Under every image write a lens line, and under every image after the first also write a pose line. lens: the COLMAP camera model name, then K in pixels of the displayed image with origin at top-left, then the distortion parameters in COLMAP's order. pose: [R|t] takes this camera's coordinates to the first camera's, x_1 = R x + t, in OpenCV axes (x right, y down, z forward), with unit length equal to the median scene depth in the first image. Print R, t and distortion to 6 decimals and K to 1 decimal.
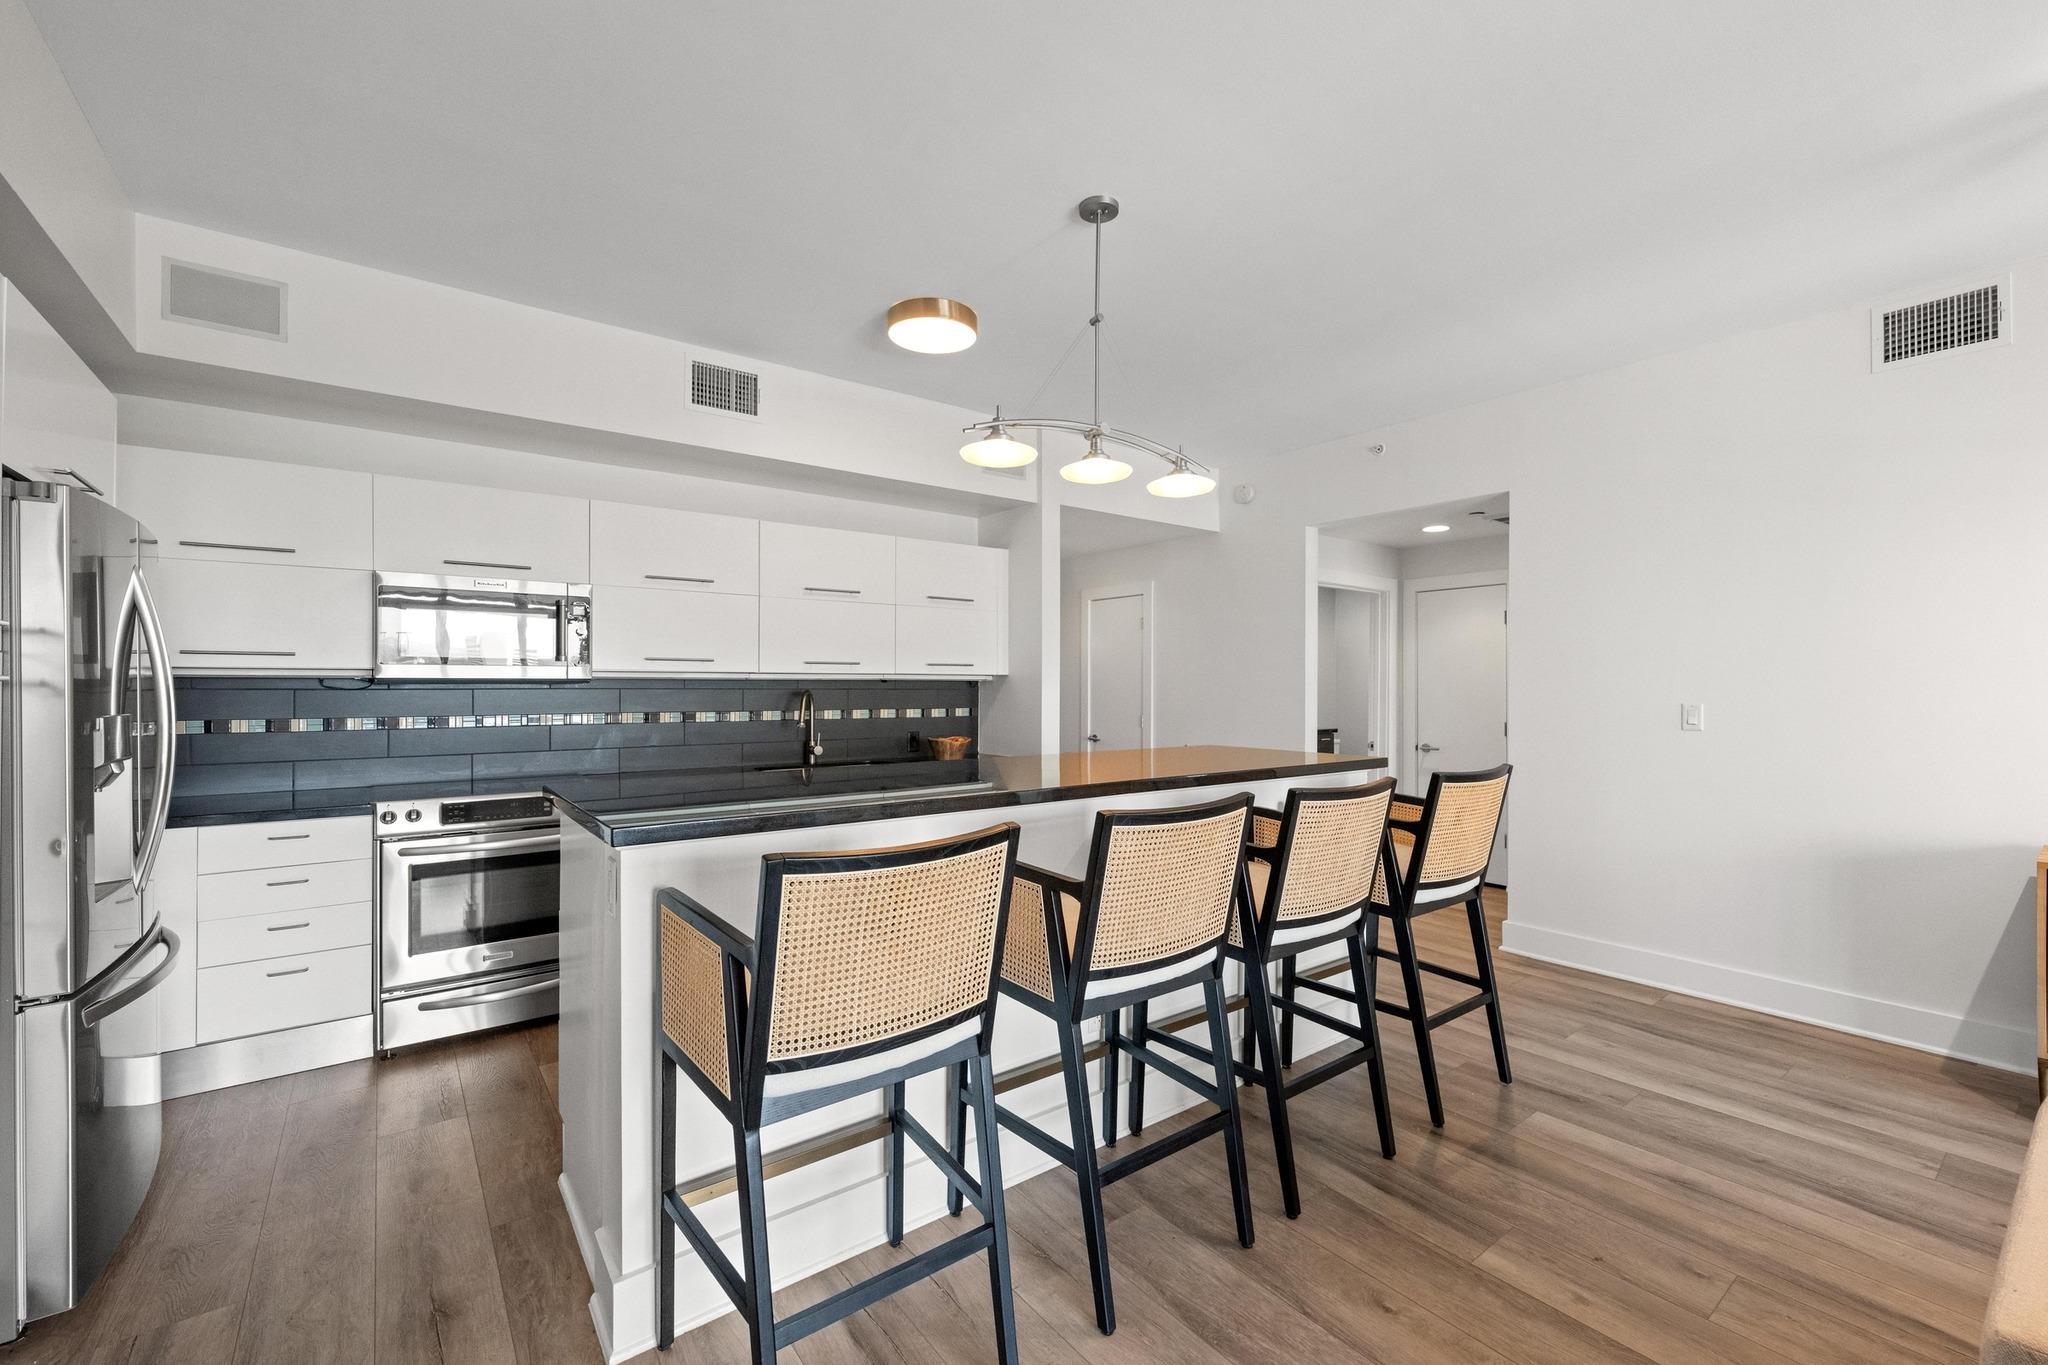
lens RADIAL K [[842.5, 0, 1026.3], [0, 842.5, 680.8], [0, 0, 1]] dist [0.001843, -0.000532]
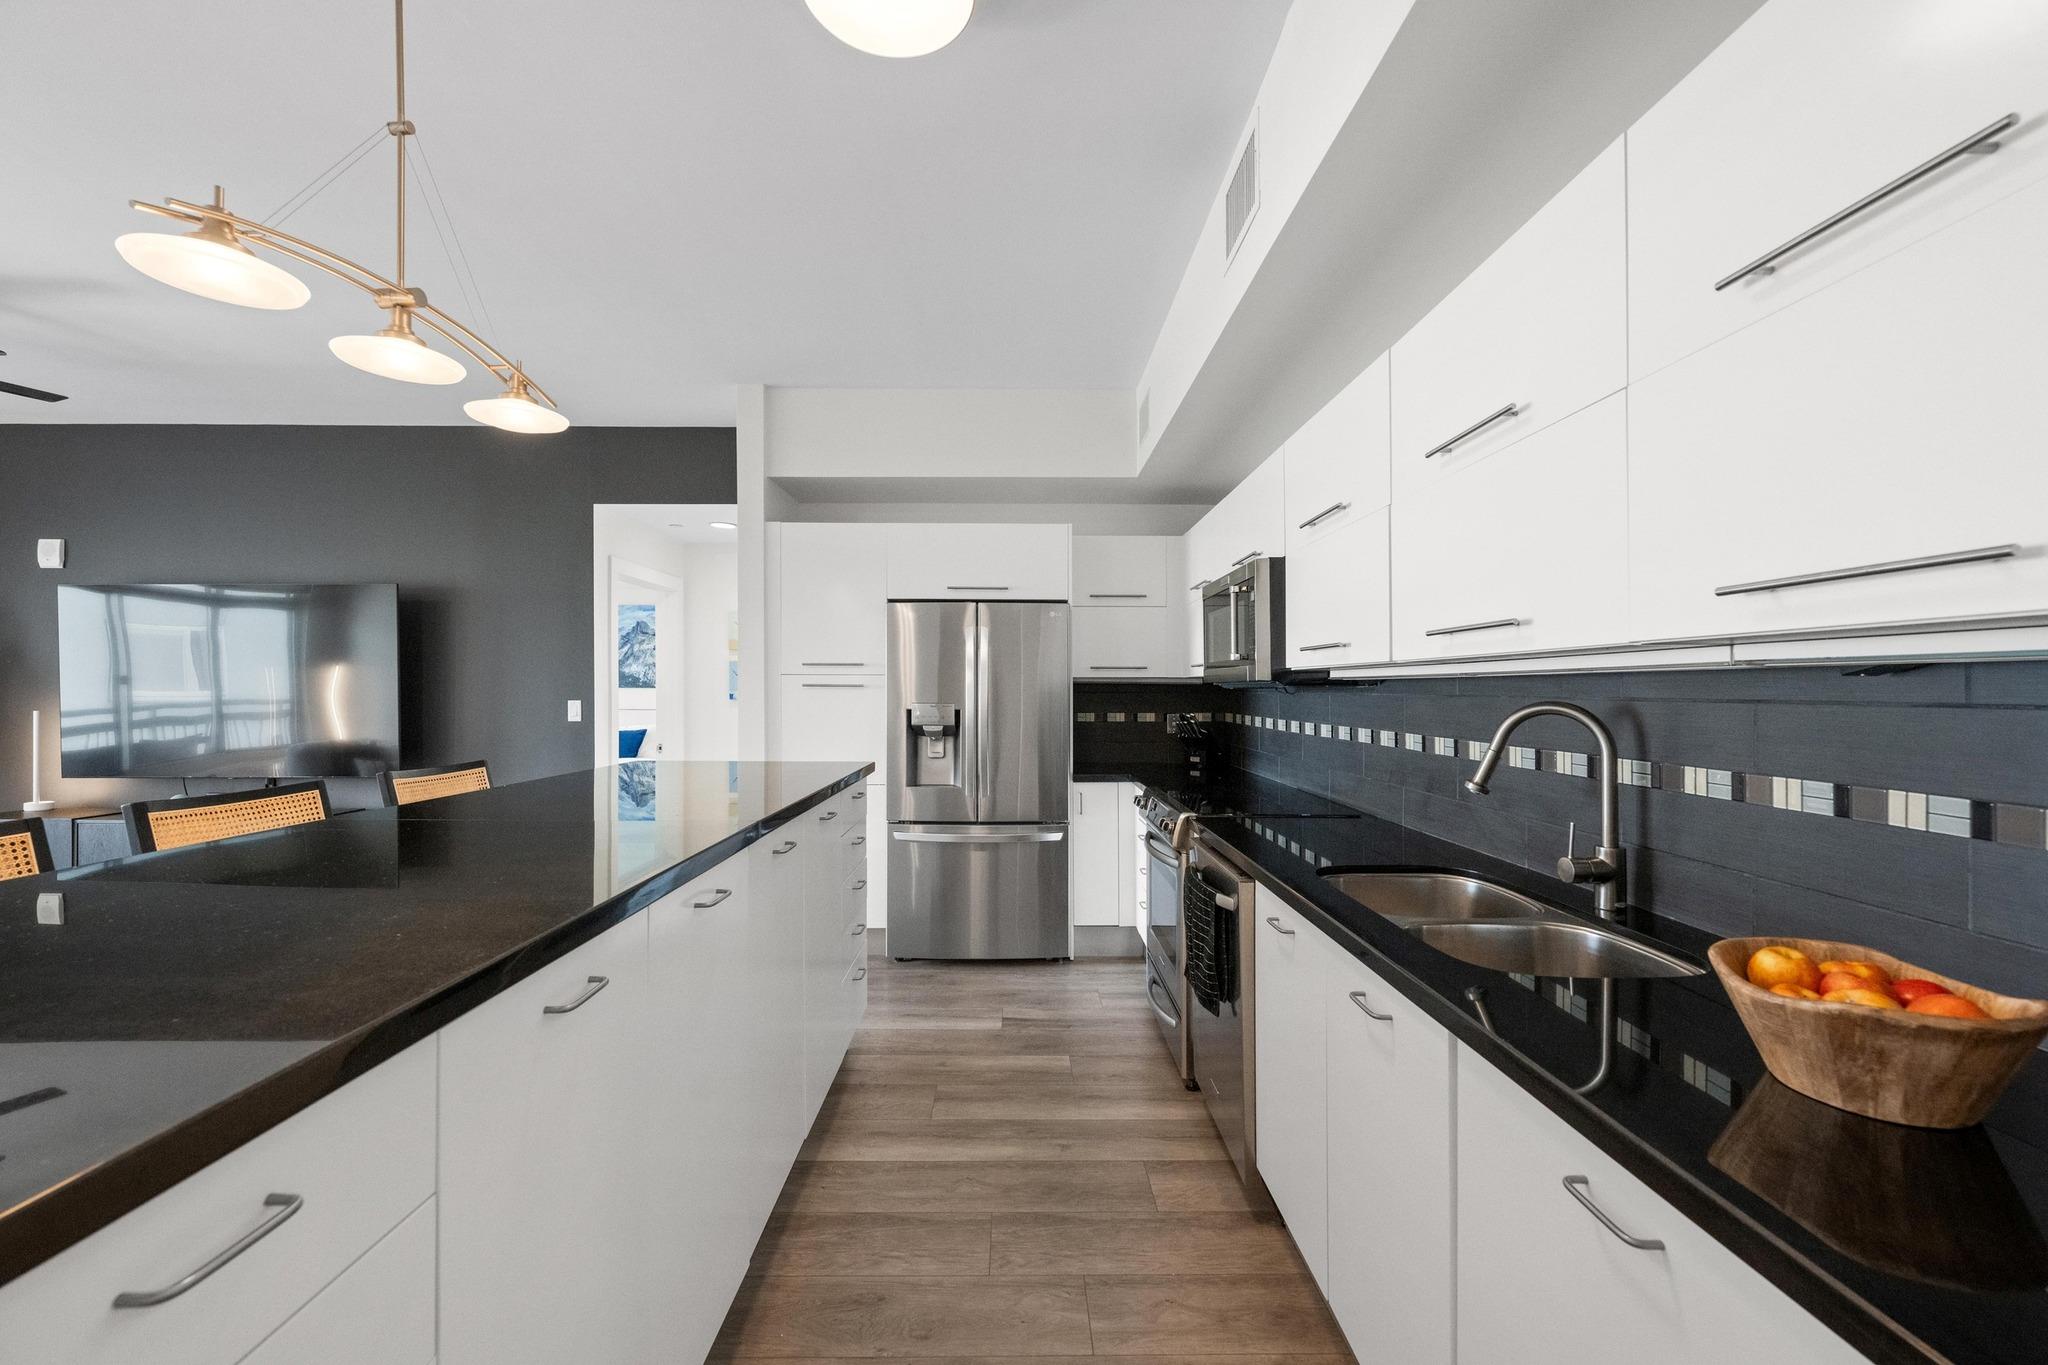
lens RADIAL K [[811.5, 0, 1016.6], [0, 811.5, 689.5], [0, 0, 1]] dist [-0.000443, 0.000128]
pose [[-0.603639, -0.003999, -0.797248, 0.208614], [-0.001469, 0.999991, -0.003904, 0.008990], [0.797256, -0.001186, -0.603640, 1.254581]]
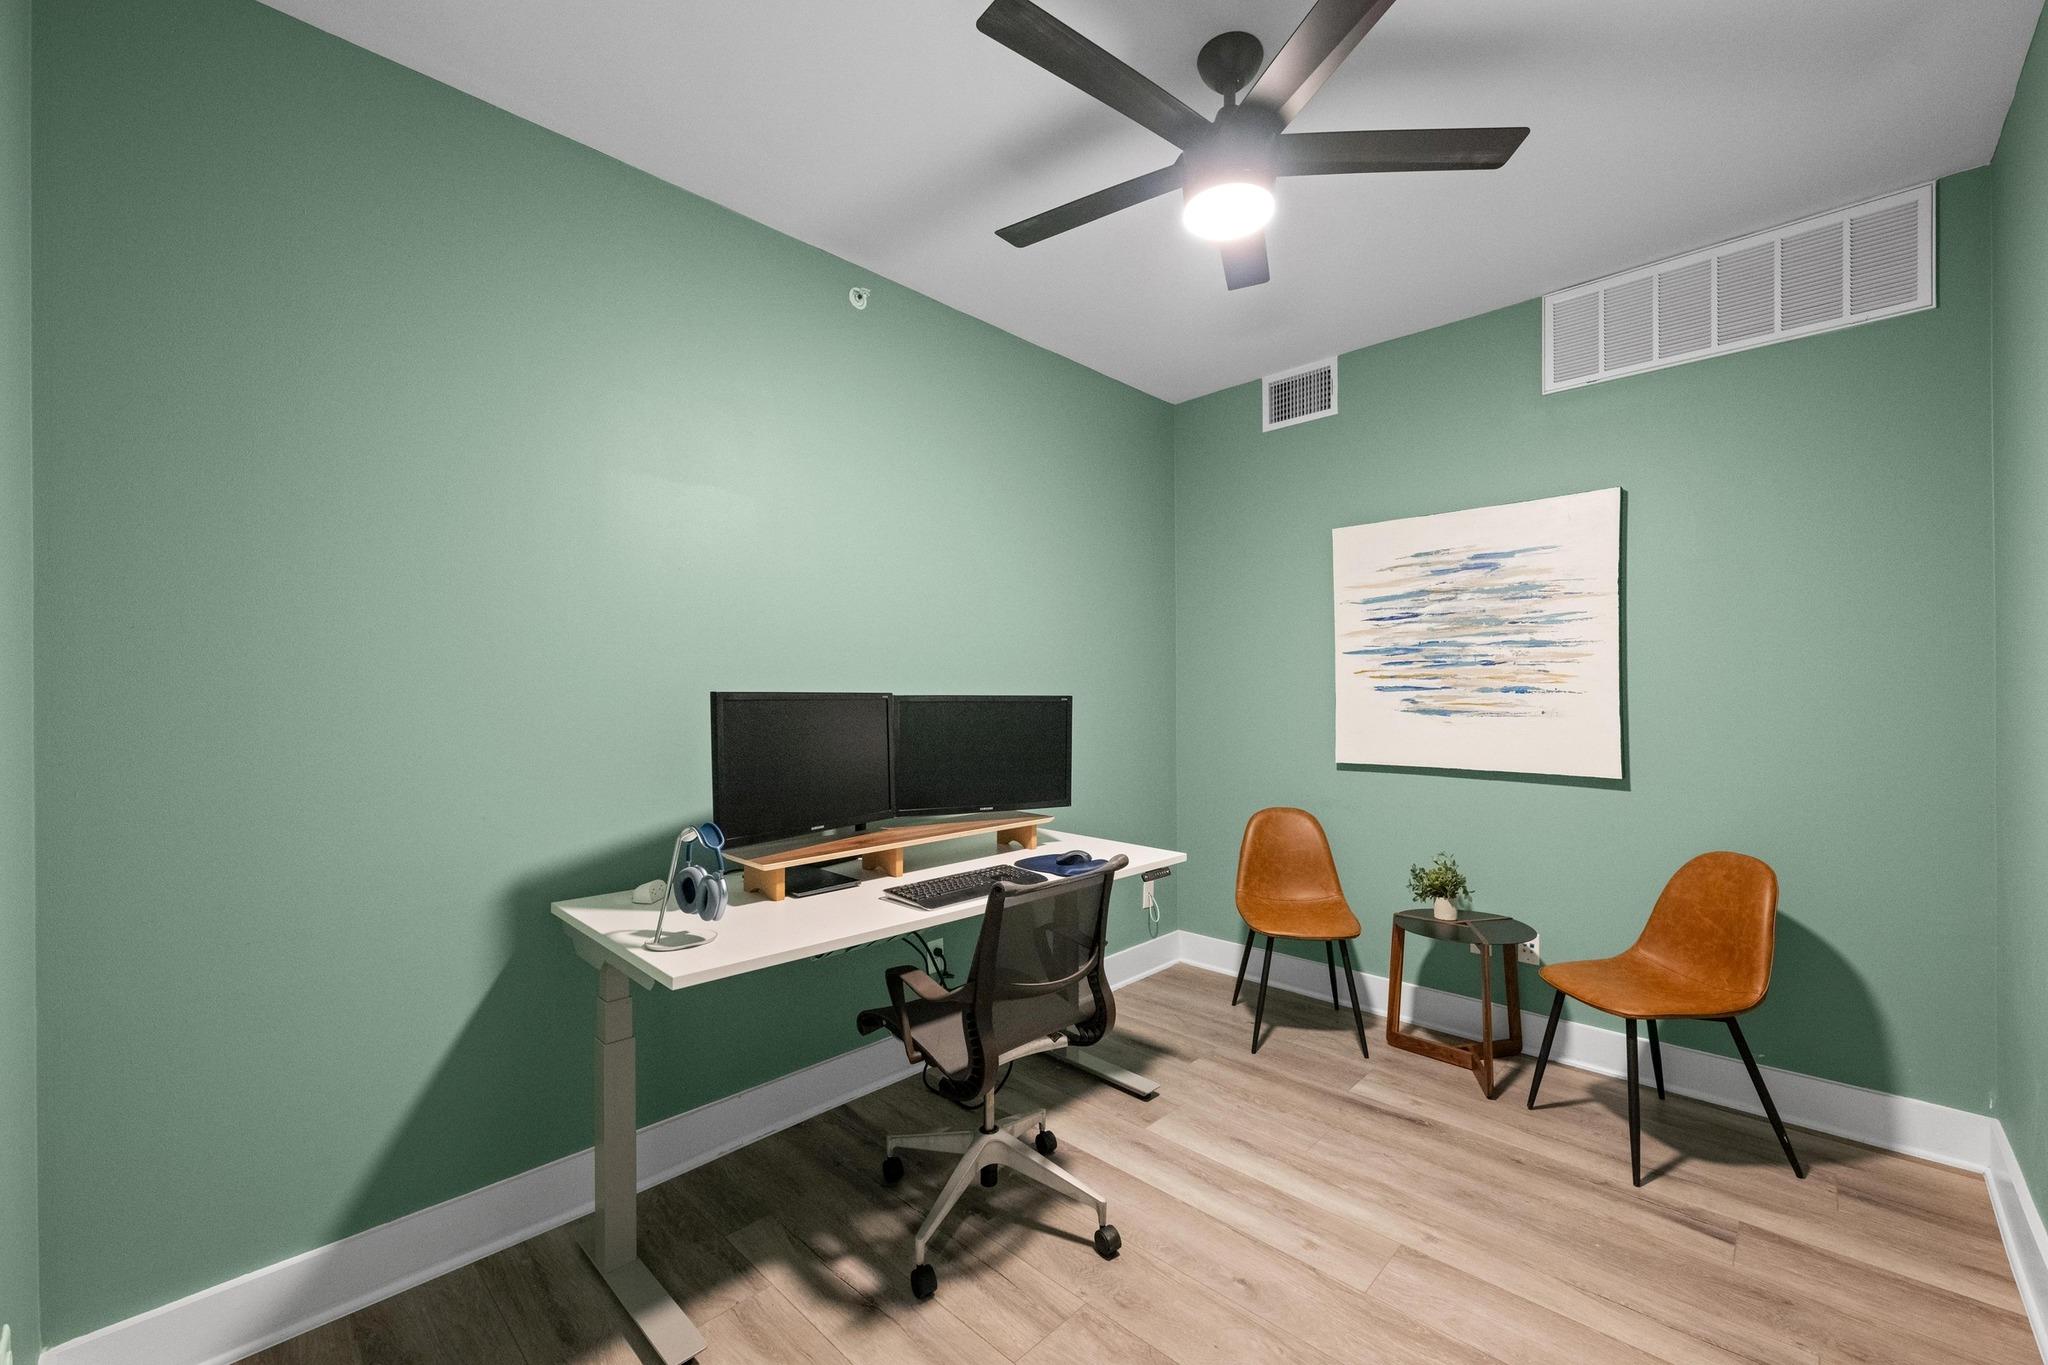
lens RADIAL K [[811.5, 0, 1020.9], [0, 811.5, 694.0], [0, 0, 1]] dist [-0.000443, 0.000128]
pose [[-0.988904, -0.005573, -0.148452, 0.020797], [-0.003658, 0.999907, -0.013165, 0.008607], [0.148511, -0.012476, -0.988832, 1.410375]]
